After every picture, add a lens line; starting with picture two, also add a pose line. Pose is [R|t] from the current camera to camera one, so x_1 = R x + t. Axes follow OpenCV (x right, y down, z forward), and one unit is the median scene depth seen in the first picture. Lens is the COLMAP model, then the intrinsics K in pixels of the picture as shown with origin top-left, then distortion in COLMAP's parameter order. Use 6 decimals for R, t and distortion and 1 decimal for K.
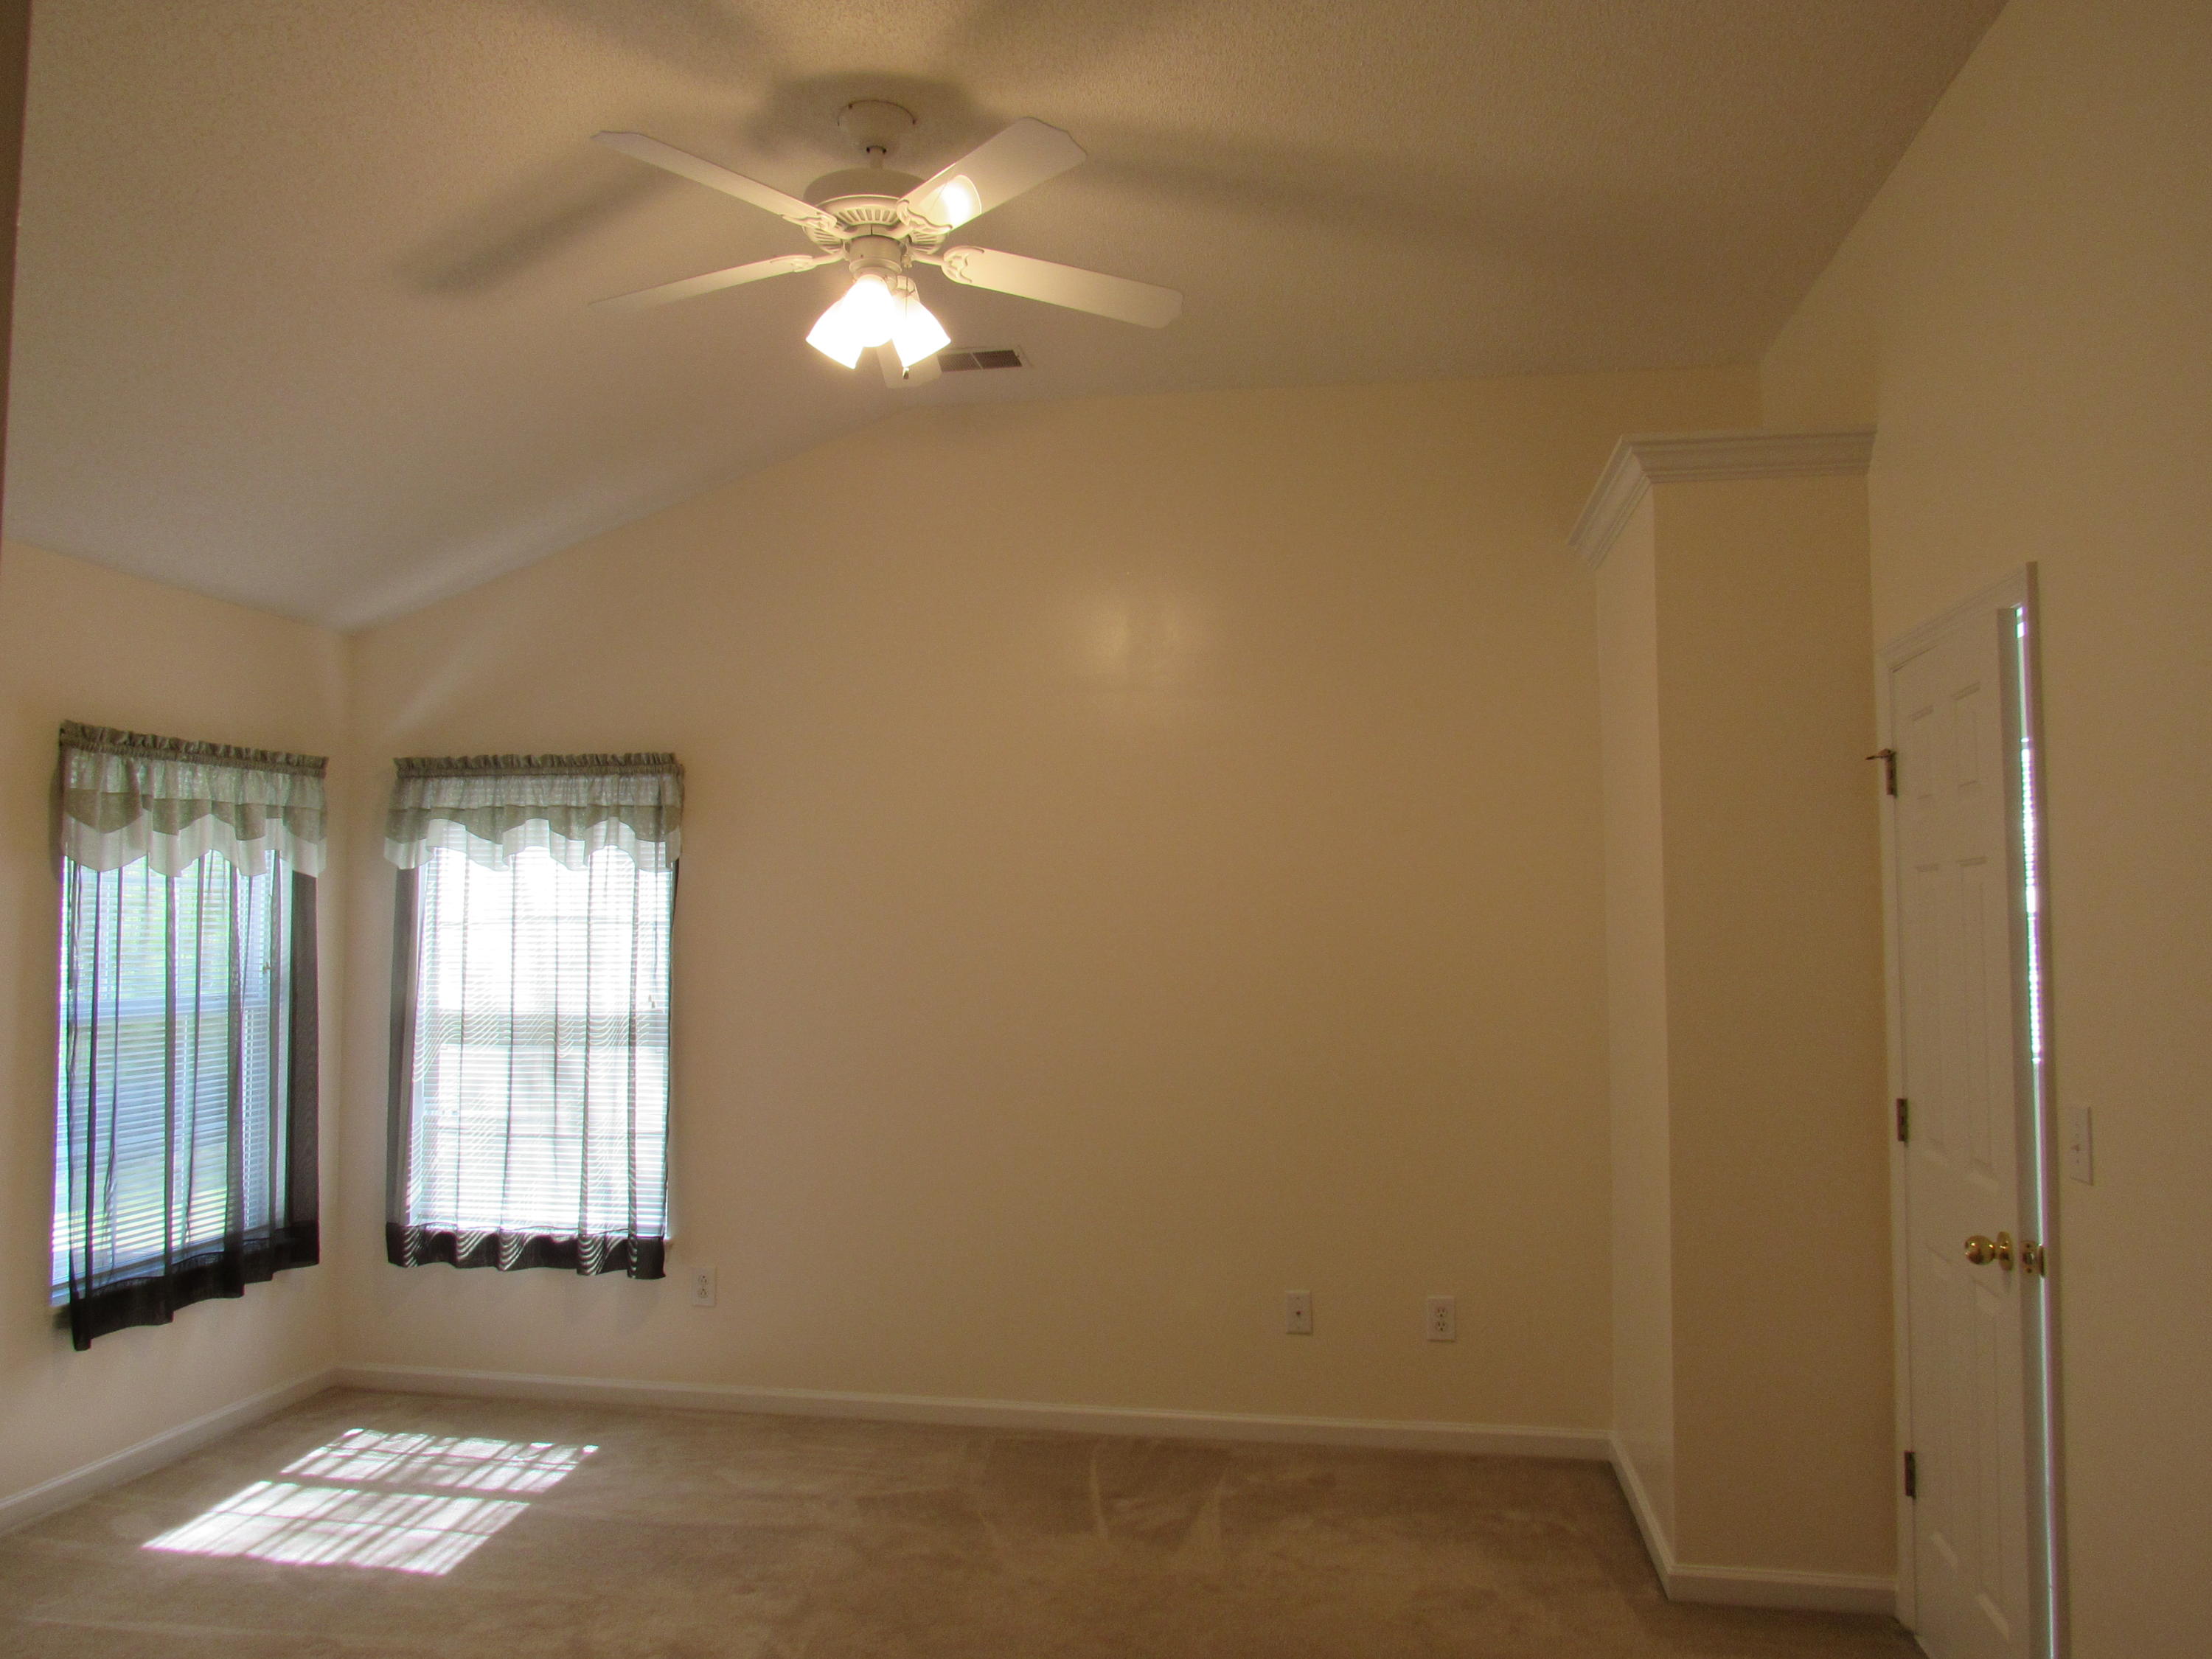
lens RADIAL K [[1586.5, 0, 1110.1], [0, 1586.5, 830.6], [0, 0, 1]] dist [-0.017899, 0.023465]
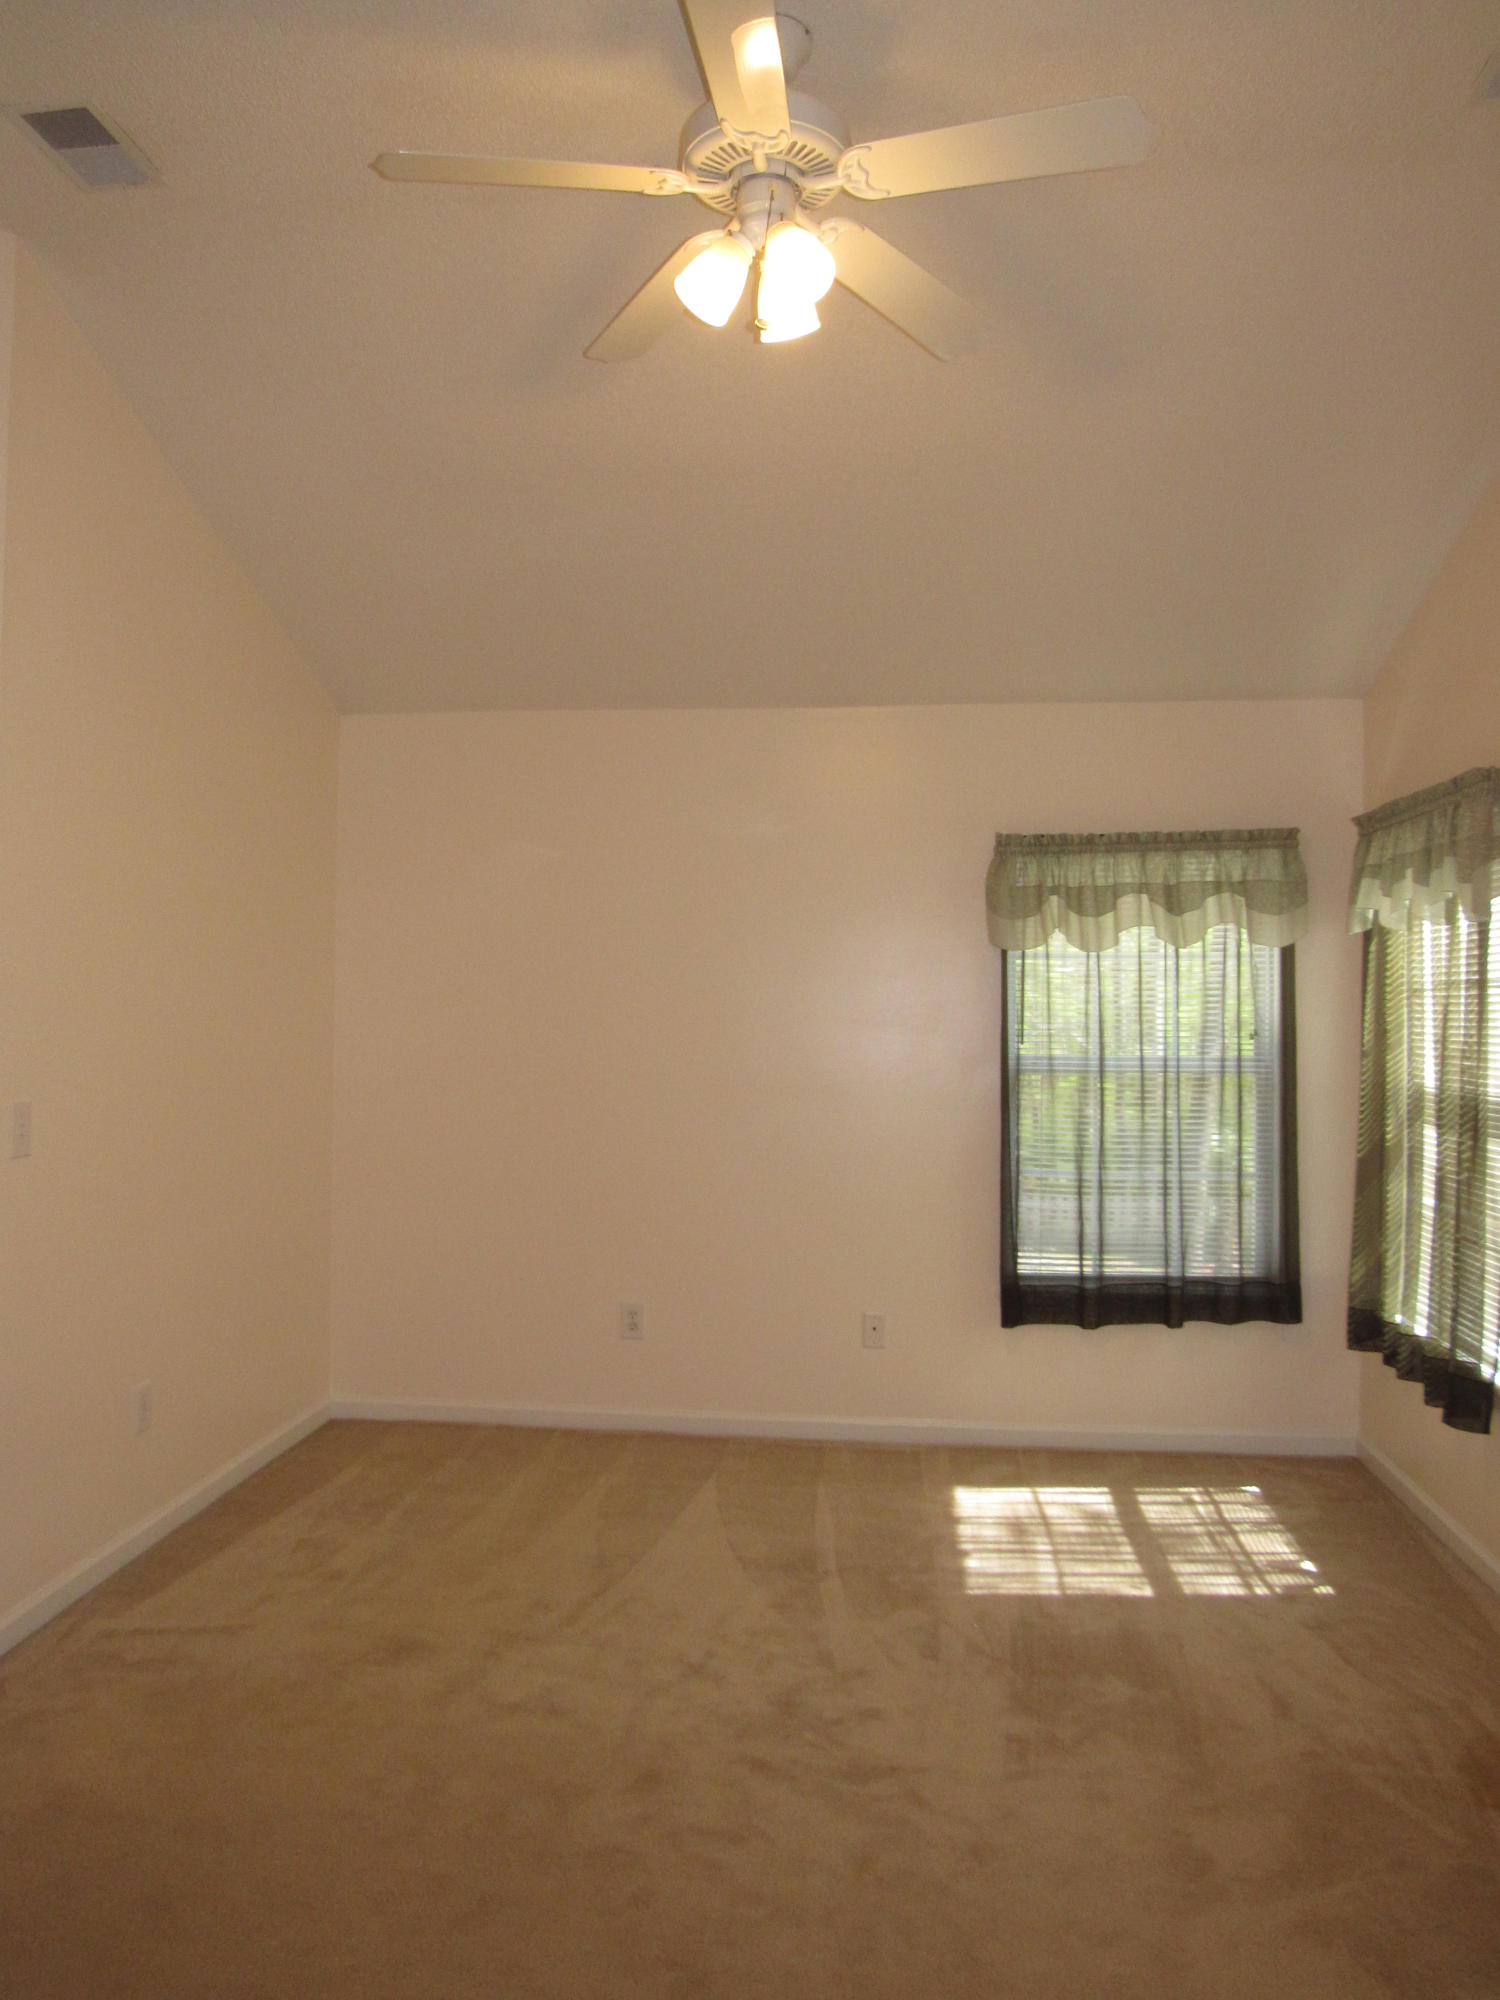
lens RADIAL K [[1434.4, 0, 753.9], [0, 1434.4, 1007.8], [0, 0, 1]] dist [-0.017899, 0.023465]
pose [[0.107432, -0.004956, -0.994200, 0.421937], [0.057110, 0.998367, 0.001194, 0.053366], [0.992571, -0.056907, 0.107540, 0.625735]]
